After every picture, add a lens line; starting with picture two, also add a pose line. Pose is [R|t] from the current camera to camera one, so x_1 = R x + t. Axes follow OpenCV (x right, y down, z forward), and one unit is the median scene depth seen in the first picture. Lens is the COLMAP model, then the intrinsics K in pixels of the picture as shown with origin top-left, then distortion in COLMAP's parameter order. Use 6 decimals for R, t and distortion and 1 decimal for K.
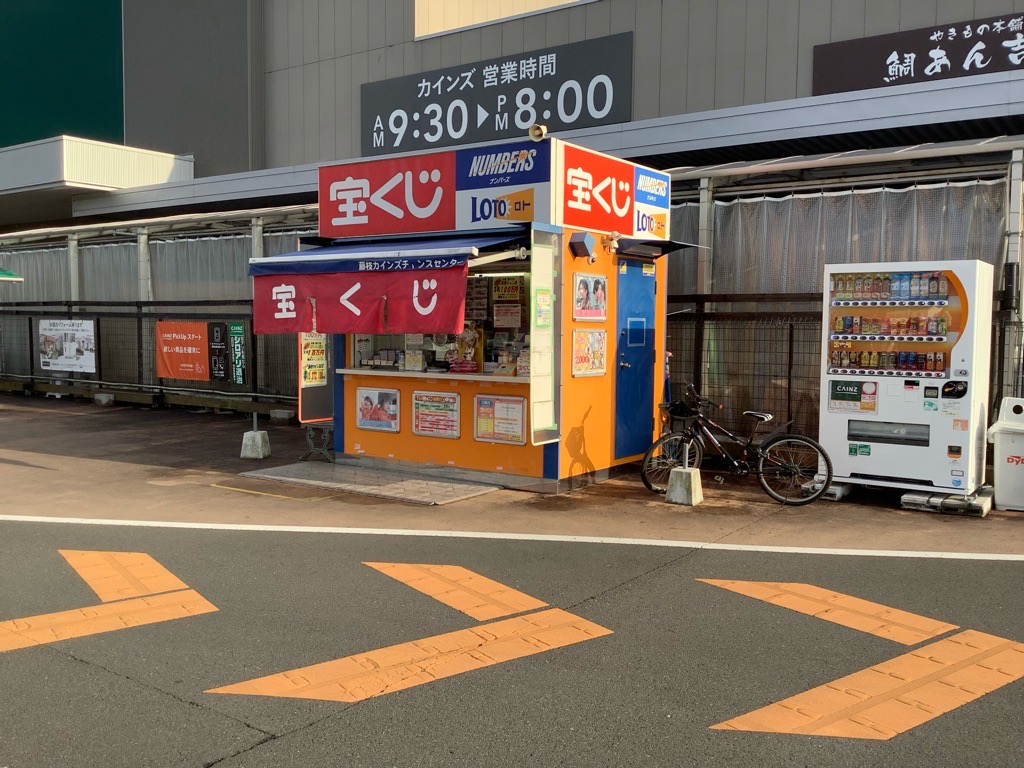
lens RADIAL K [[919.6, 0, 529.6], [0, 919.6, 368.1], [0, 0, 1]] dist [0.085090, -0.148945]
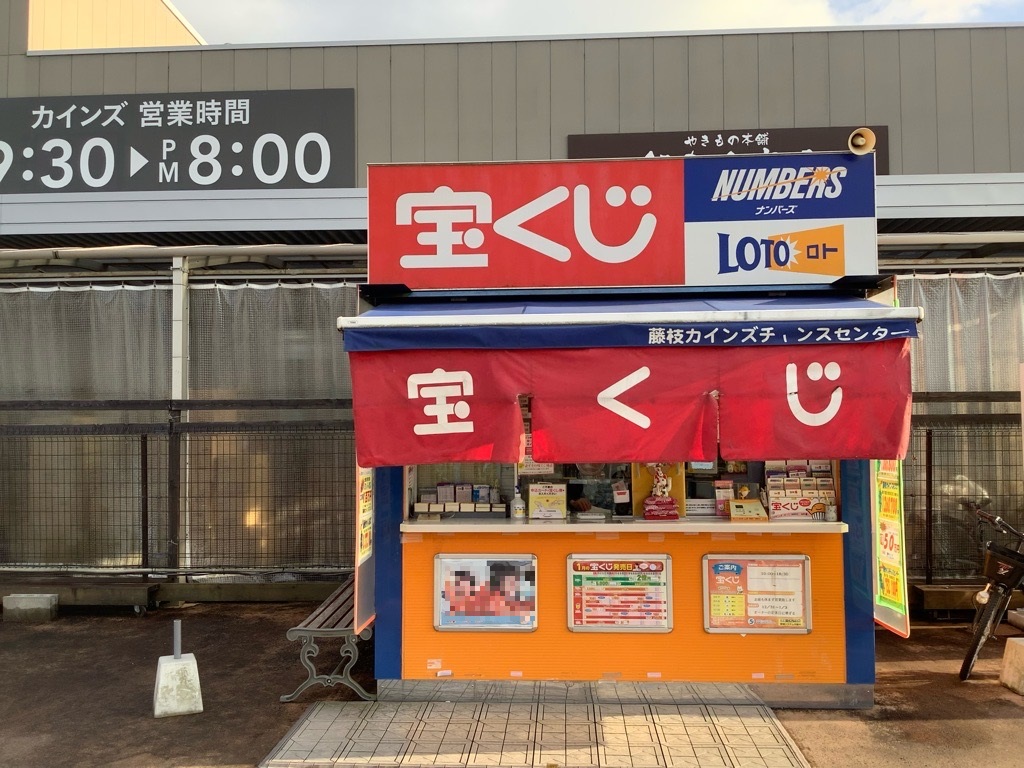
lens RADIAL K [[919.6, 0, 529.6], [0, 919.6, 368.1], [0, 0, 1]] dist [0.085090, -0.148945]
pose [[0.855435, 0.017616, 0.517611, -0.444418], [0.038472, 0.994499, -0.097428, -0.036170], [-0.516480, 0.103257, 0.850051, 0.495868]]
